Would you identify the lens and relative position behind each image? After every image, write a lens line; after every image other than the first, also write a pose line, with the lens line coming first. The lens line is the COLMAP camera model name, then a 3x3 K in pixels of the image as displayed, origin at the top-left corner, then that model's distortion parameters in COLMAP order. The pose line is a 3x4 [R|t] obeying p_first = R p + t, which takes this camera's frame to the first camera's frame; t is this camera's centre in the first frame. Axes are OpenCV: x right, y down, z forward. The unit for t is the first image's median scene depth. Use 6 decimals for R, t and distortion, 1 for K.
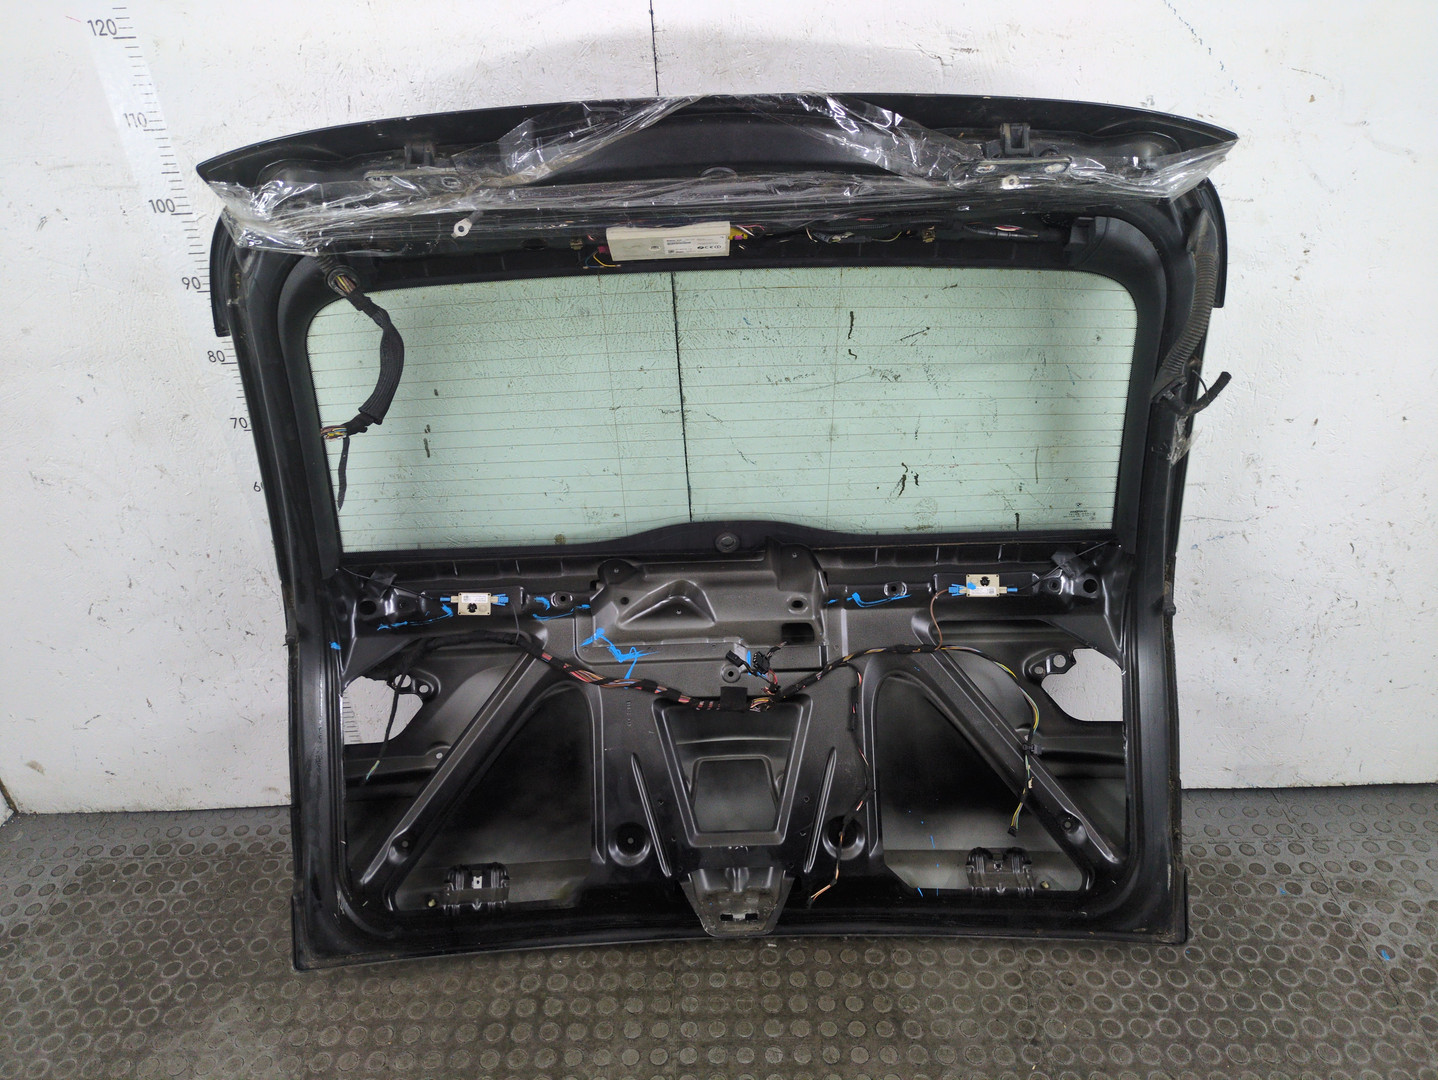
lens RADIAL K [[1074.5, 0, 717.4], [0, 1074.5, 533.5], [0, 0, 1]] dist [0.041762, -0.033270]
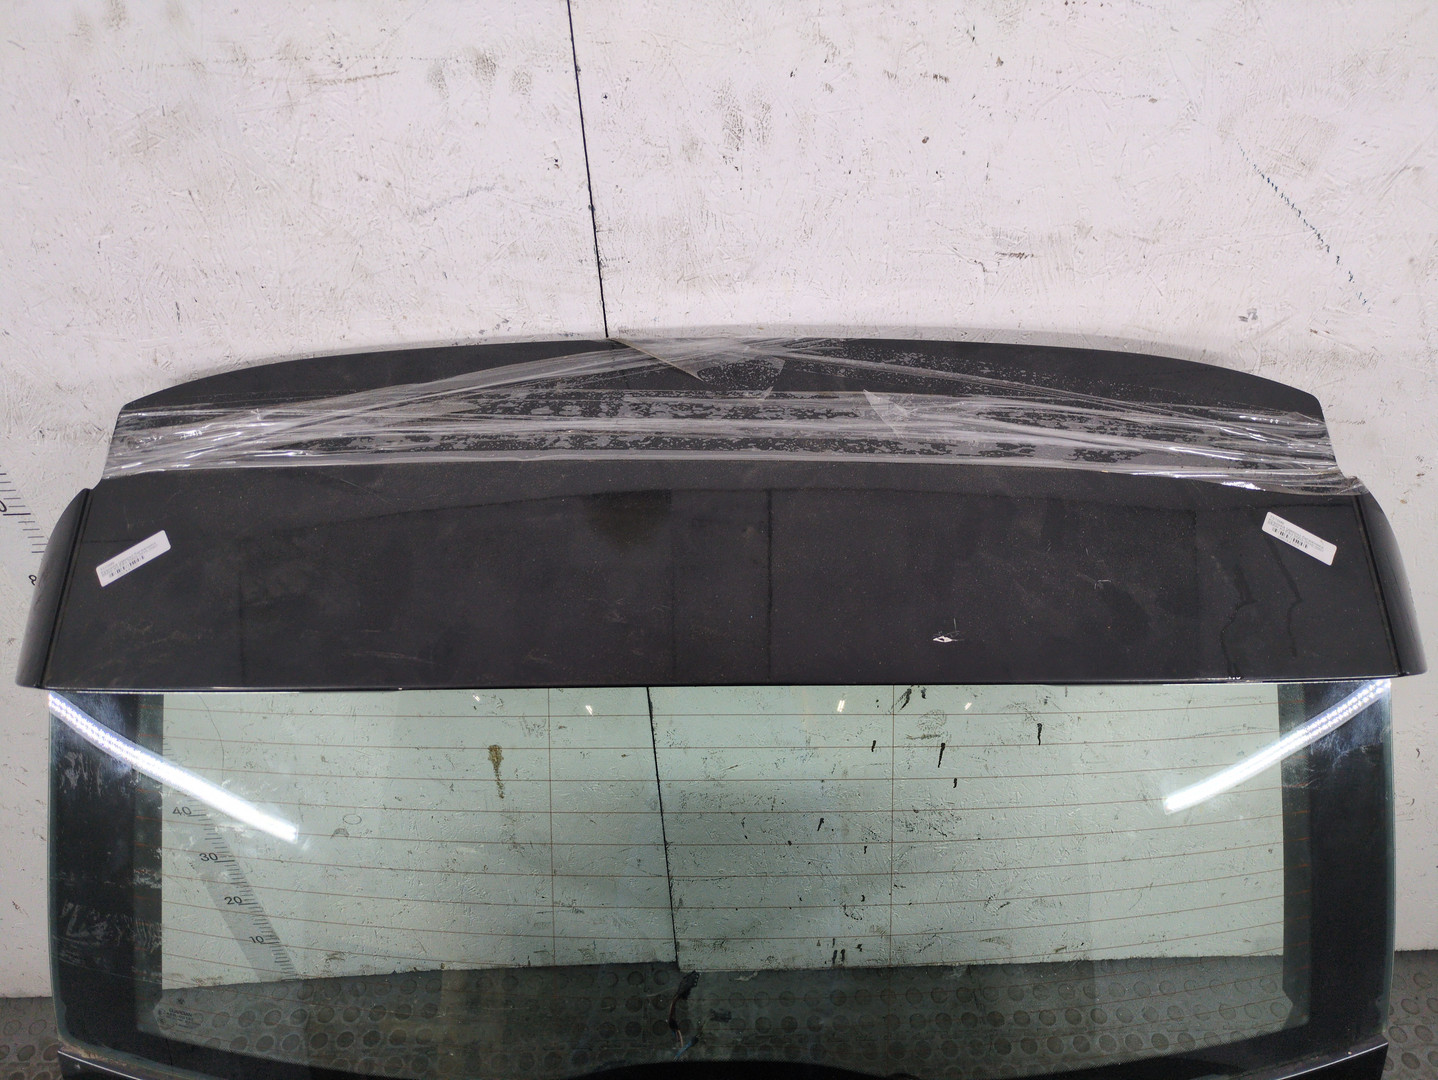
lens RADIAL K [[1084.8, 0, 733.8], [0, 1084.8, 537.8], [0, 0, 1]] dist [0.033304, -0.025401]
pose [[0.999026, -0.002492, 0.044052, 0.001096], [-0.004198, 0.988506, 0.151125, -0.304544], [-0.043923, -0.151162, 0.987533, 0.199111]]
